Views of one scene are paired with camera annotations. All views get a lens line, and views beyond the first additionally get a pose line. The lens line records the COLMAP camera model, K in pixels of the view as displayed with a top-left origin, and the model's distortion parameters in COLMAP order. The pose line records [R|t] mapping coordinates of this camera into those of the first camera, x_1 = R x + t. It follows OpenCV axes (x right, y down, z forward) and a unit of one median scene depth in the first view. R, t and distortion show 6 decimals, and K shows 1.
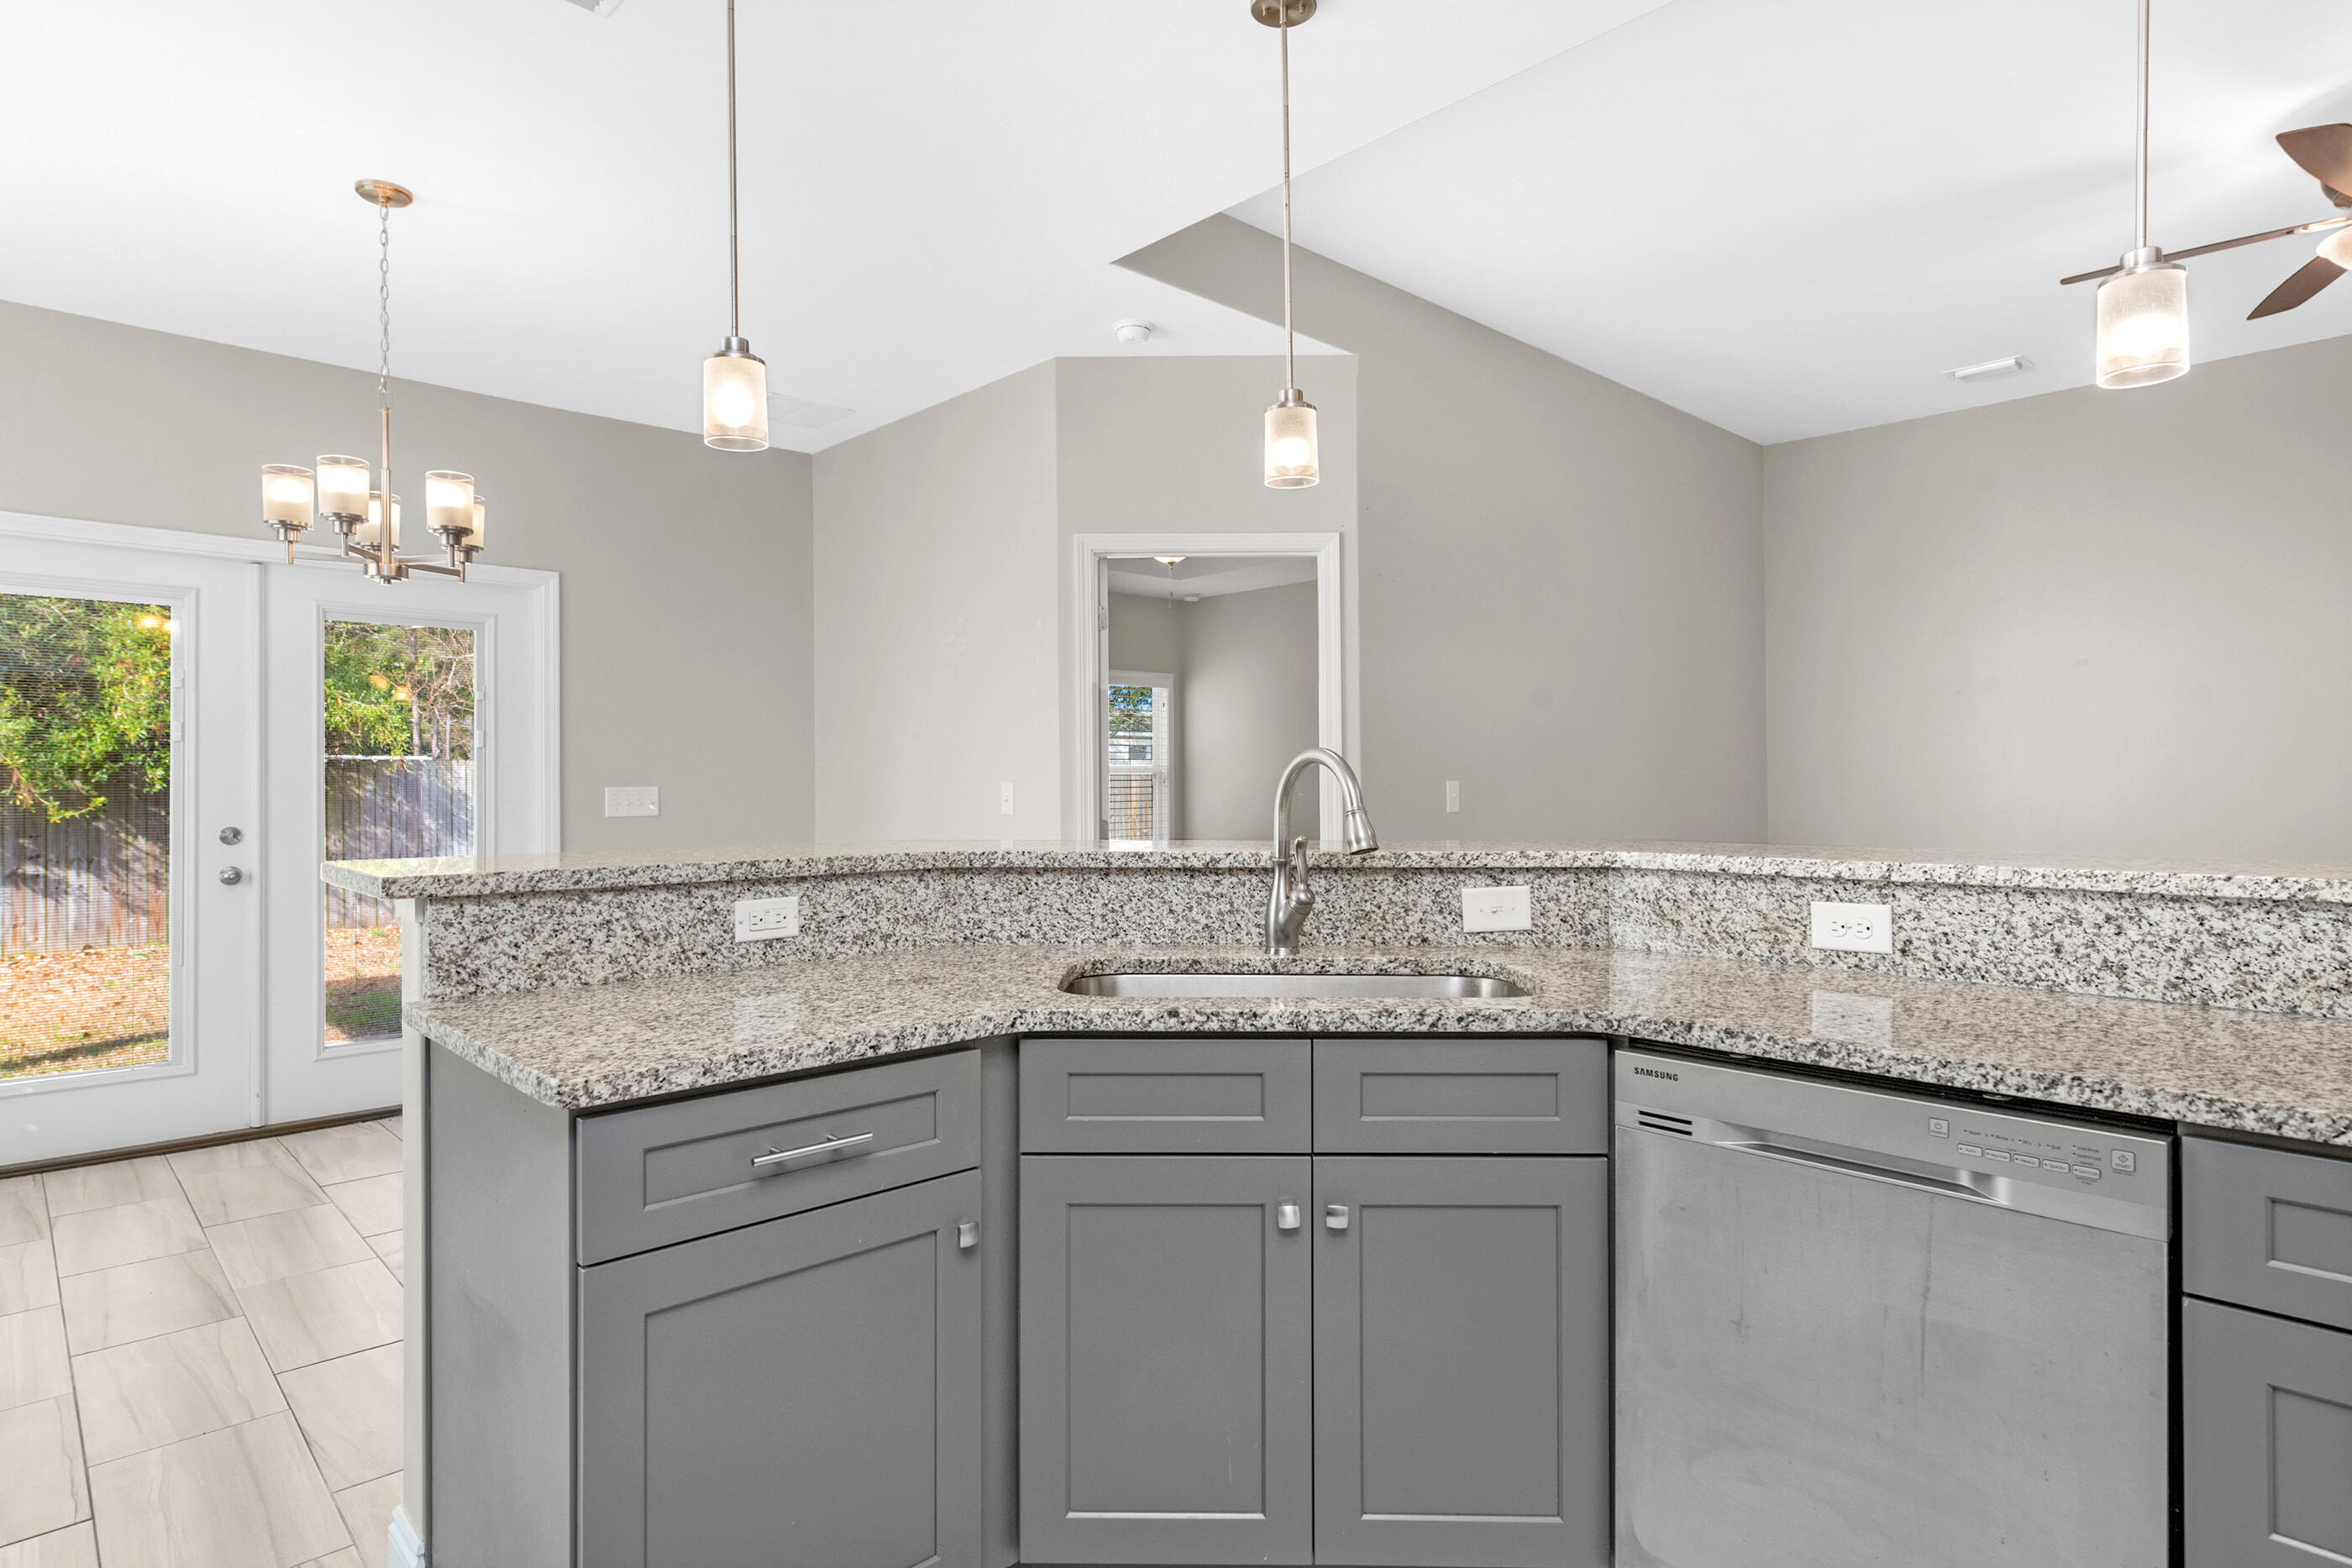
lens RADIAL K [[1268.0, 0, 1190.2], [0, 1268.0, 782.0], [0, 0, 1]] dist [-0.000554, -0.000785]
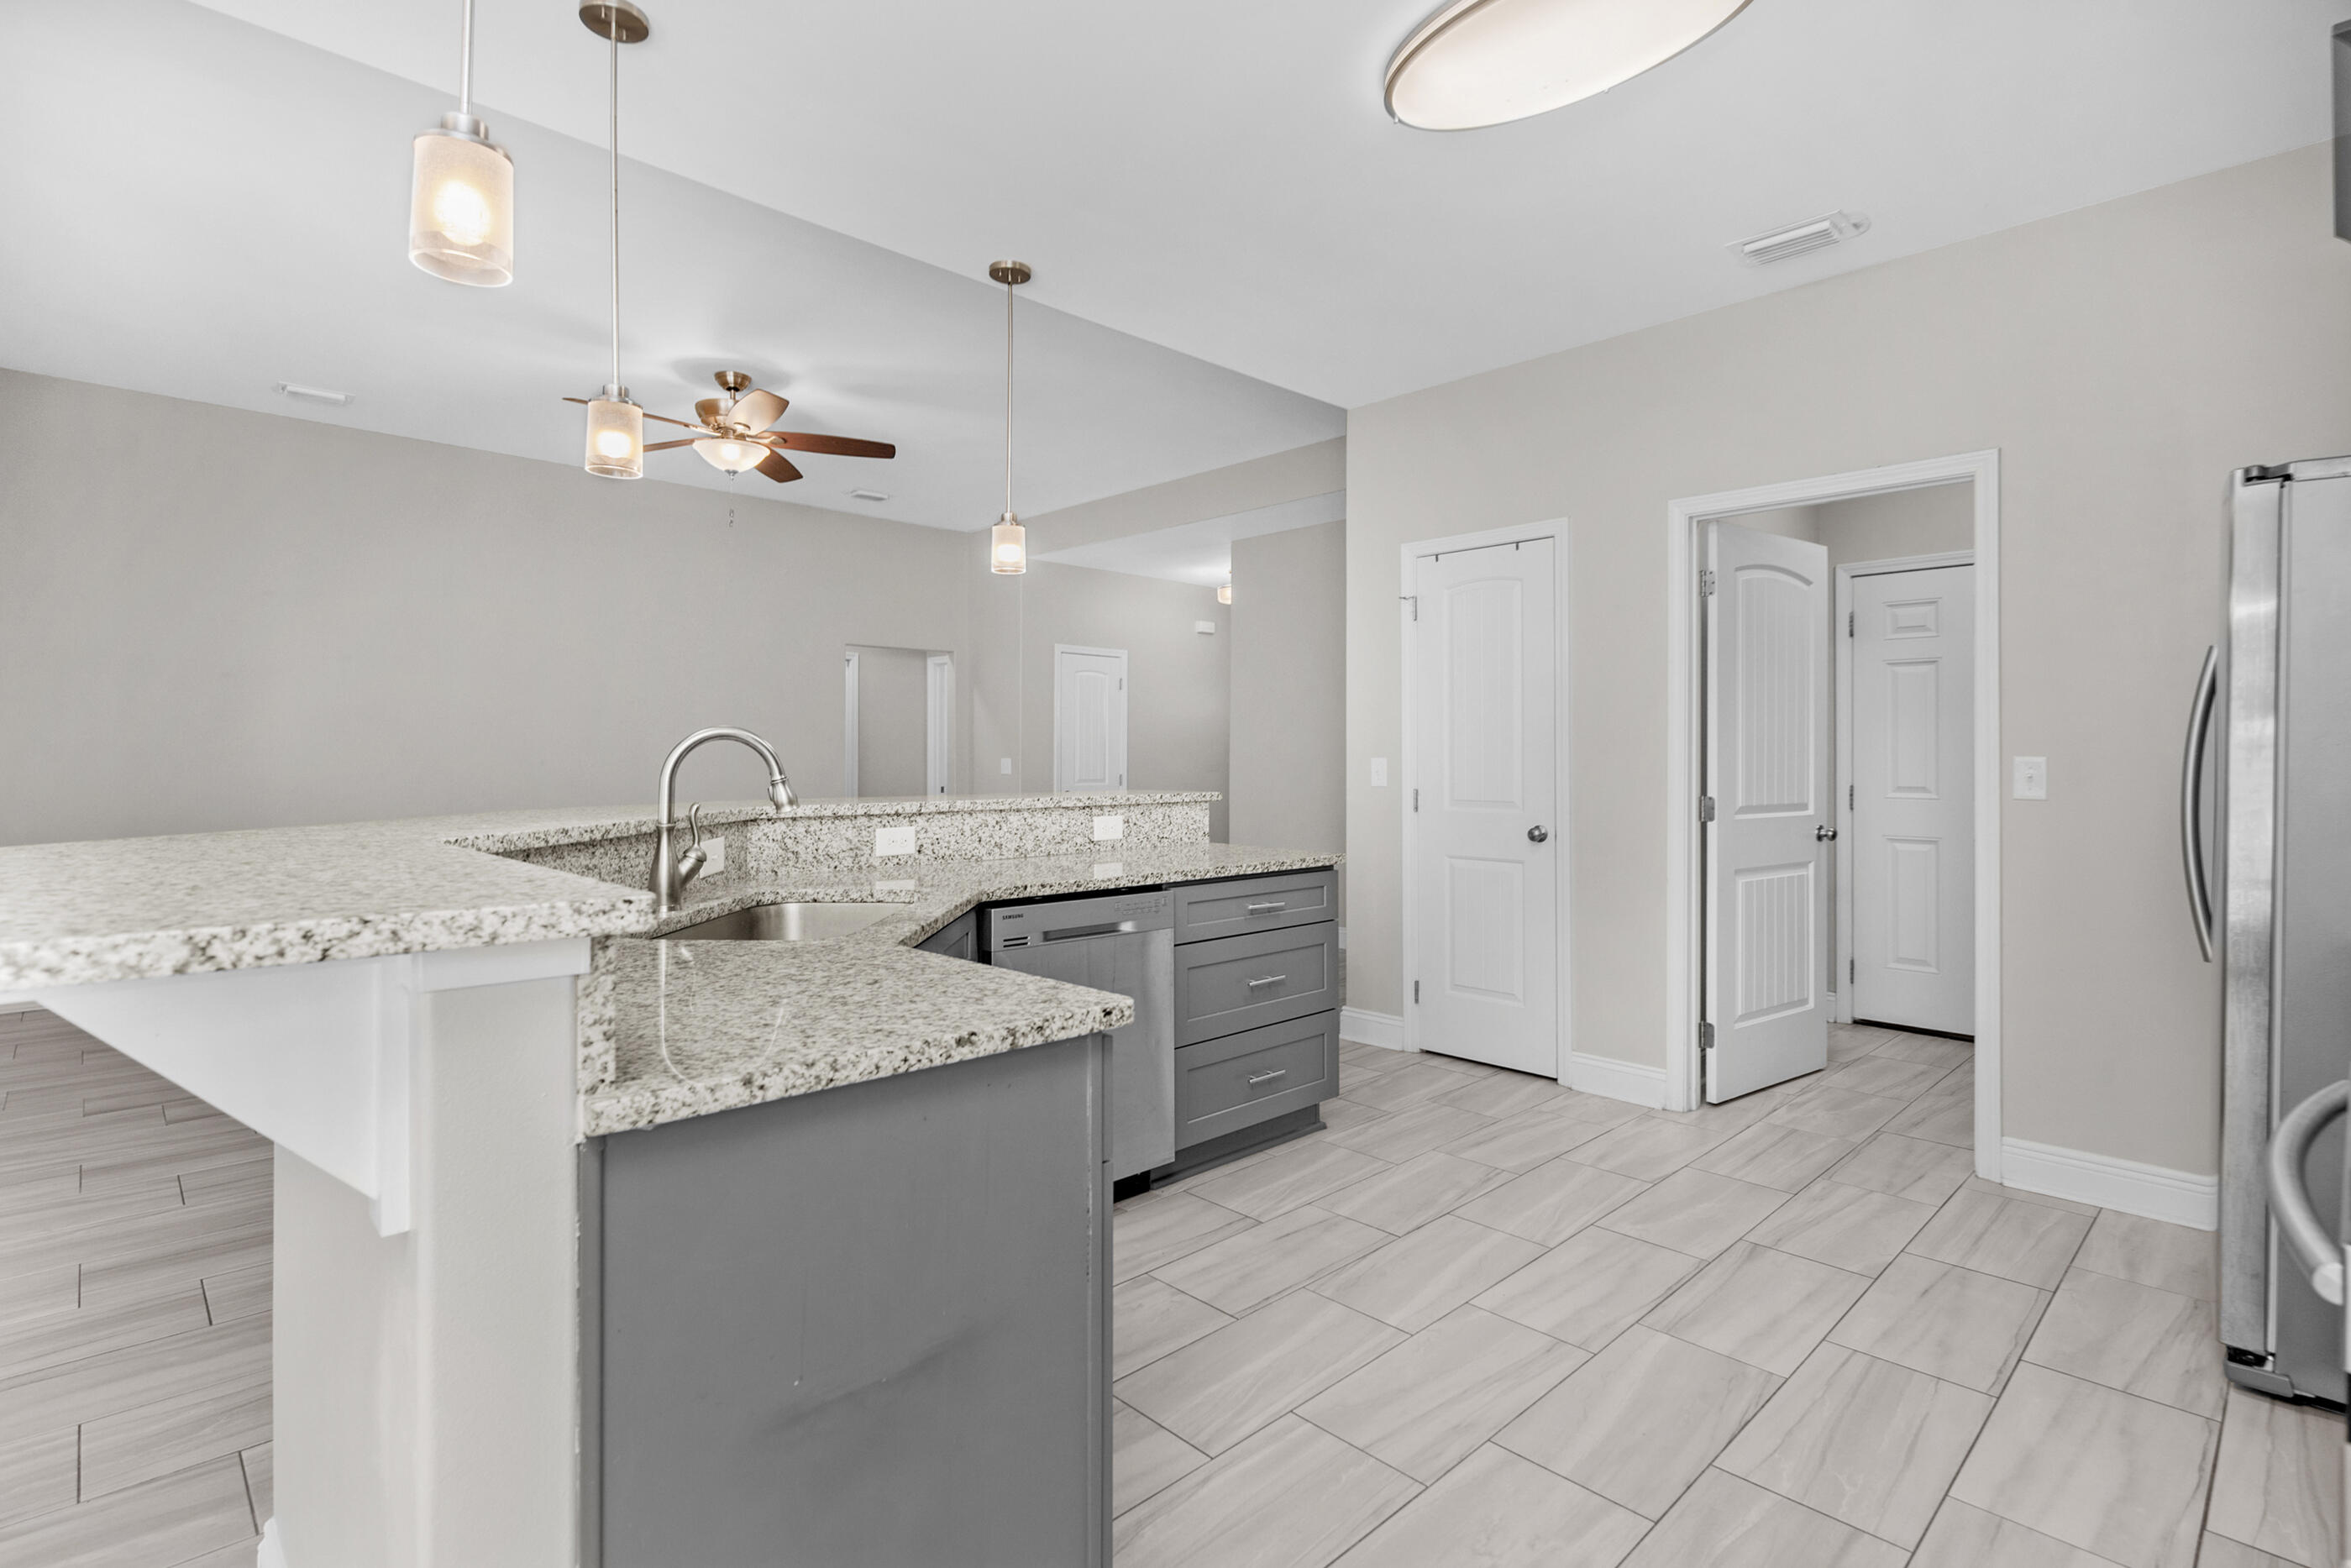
lens RADIAL K [[1126.2, 0, 1179.7], [0, 1126.2, 755.4], [0, 0, 1]] dist [0.002782, -0.005106]
pose [[-0.002077, 0.005815, 0.999981, -0.992964], [-0.000732, 0.999983, -0.005816, 0.006065], [-0.999998, -0.000744, -0.002073, 0.605059]]
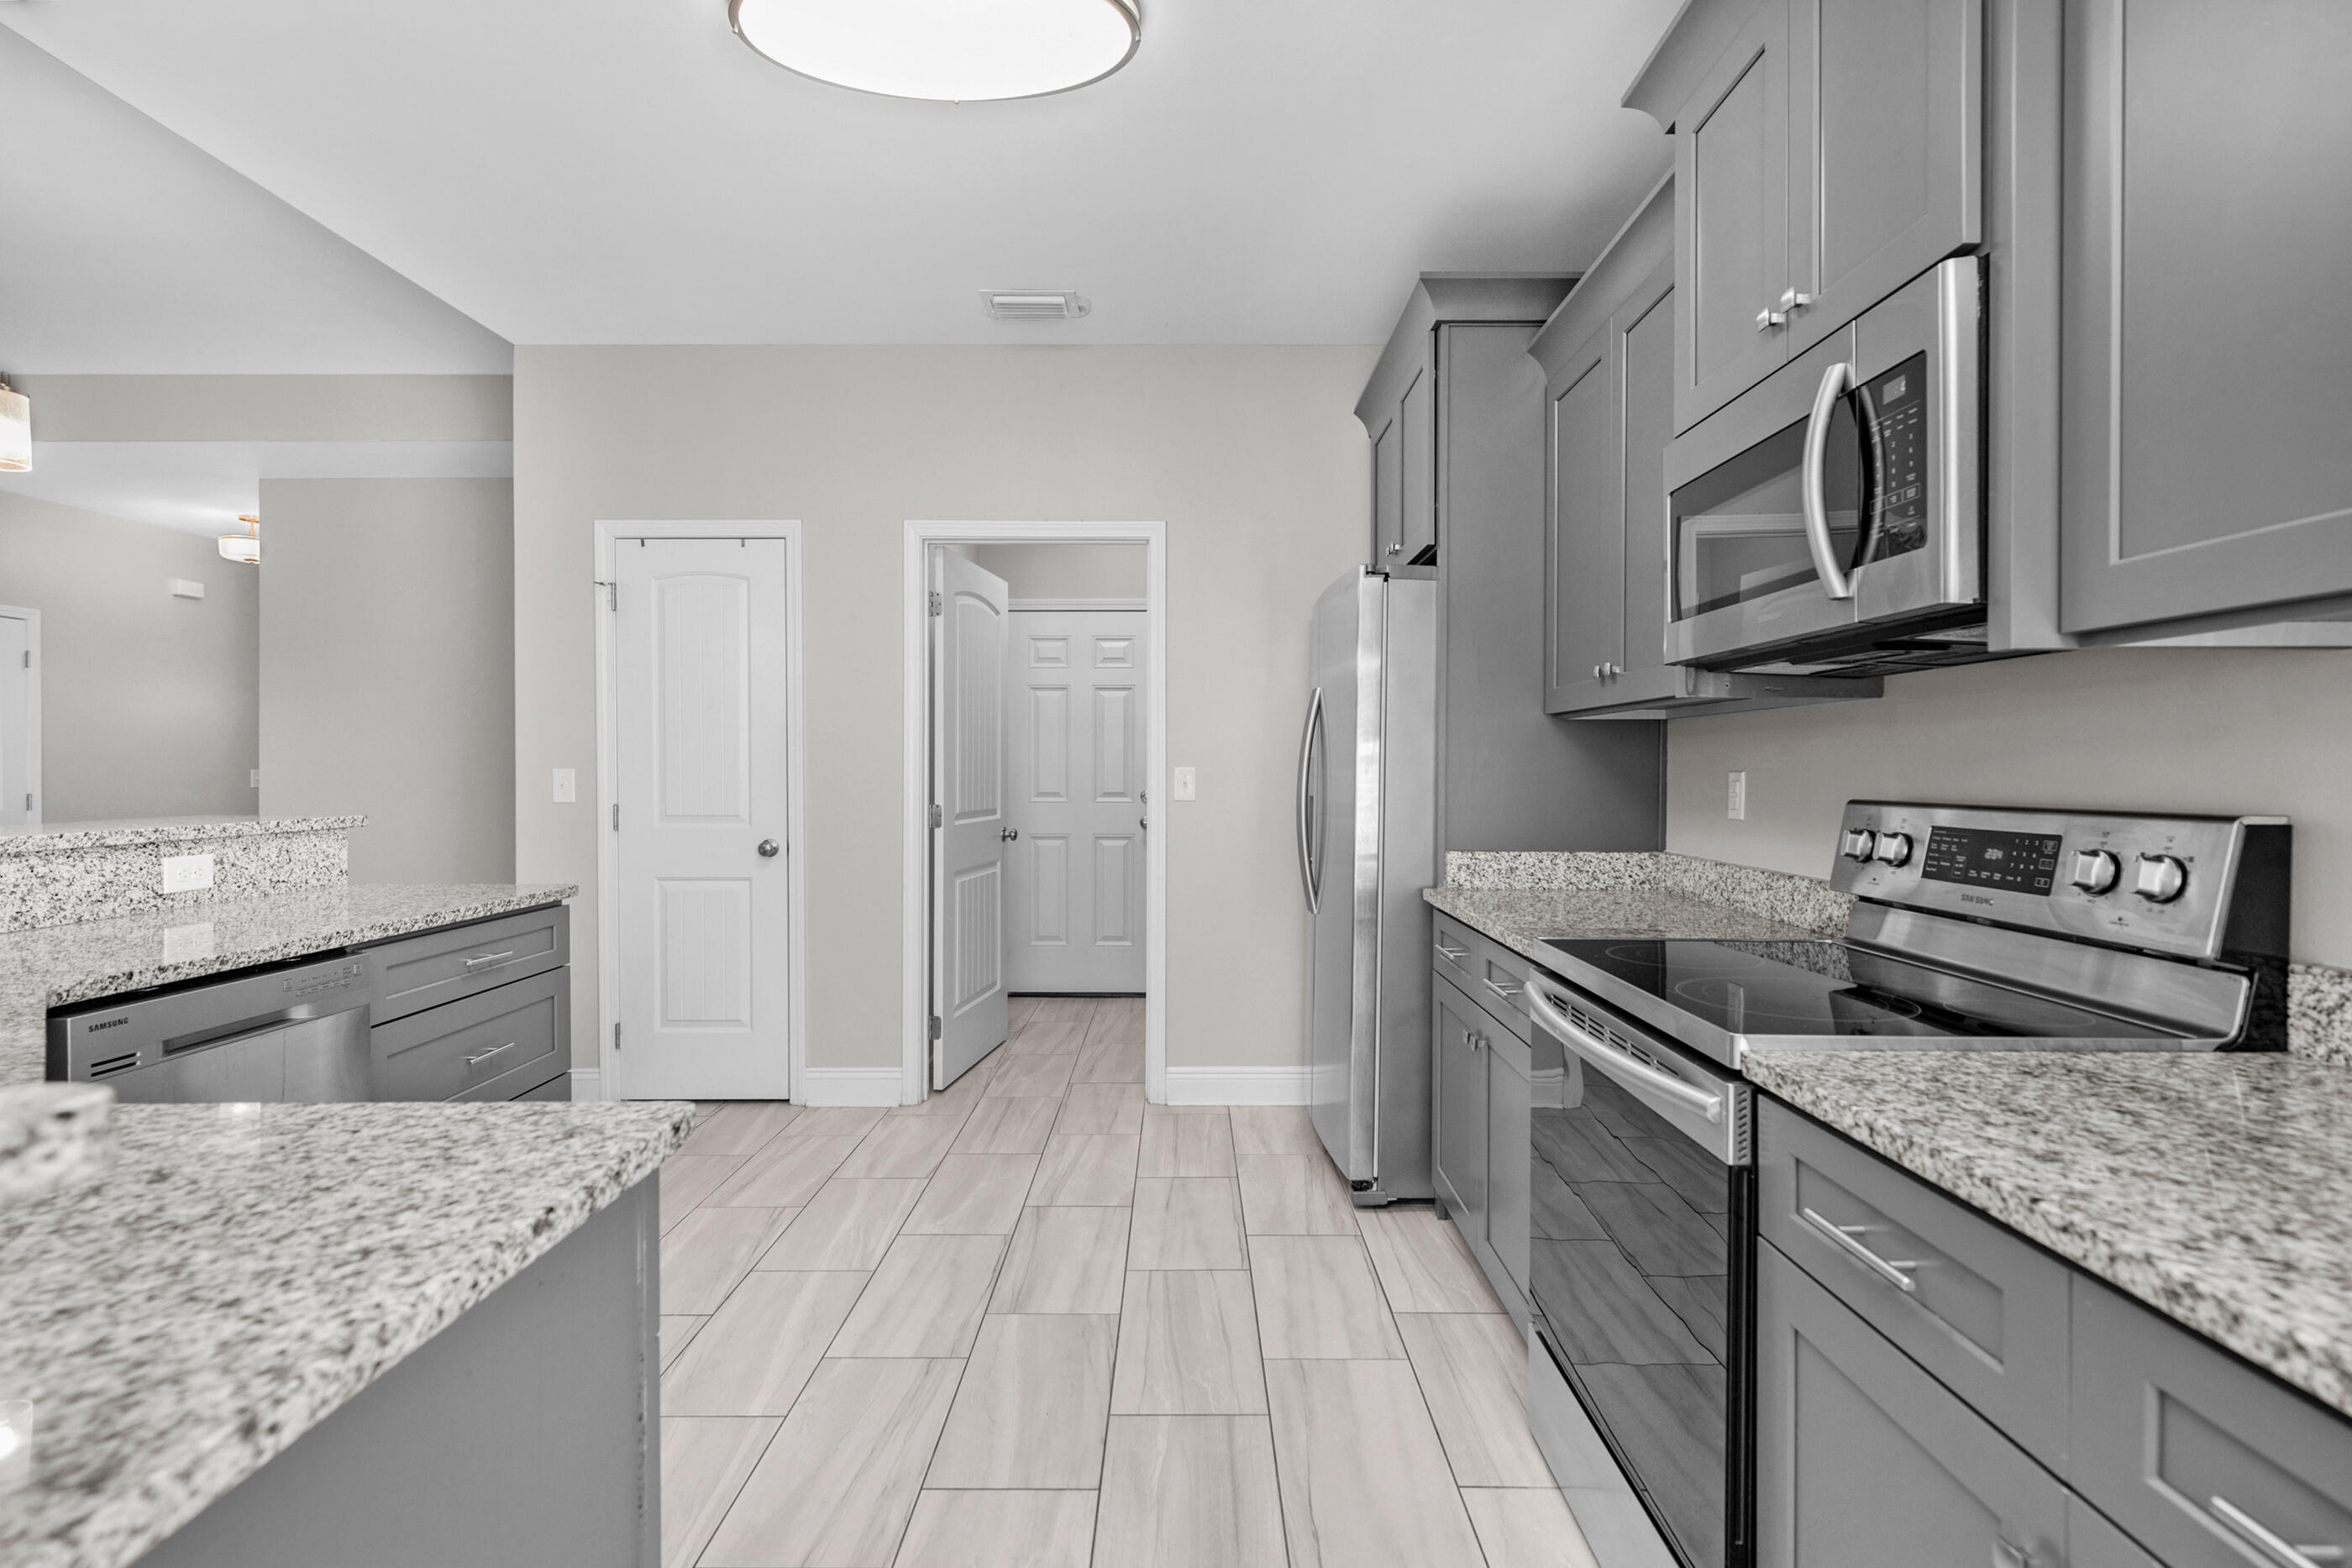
lens RADIAL K [[1109.0, 0, 1186.1], [0, 1109.0, 780.8], [0, 0, 1]] dist [0.007357, -0.006254]
pose [[-0.723161, -0.003966, 0.690668, -0.804908], [0.003389, 0.999951, 0.009291, 0.004315], [-0.690671, 0.009060, -0.723112, 0.832626]]
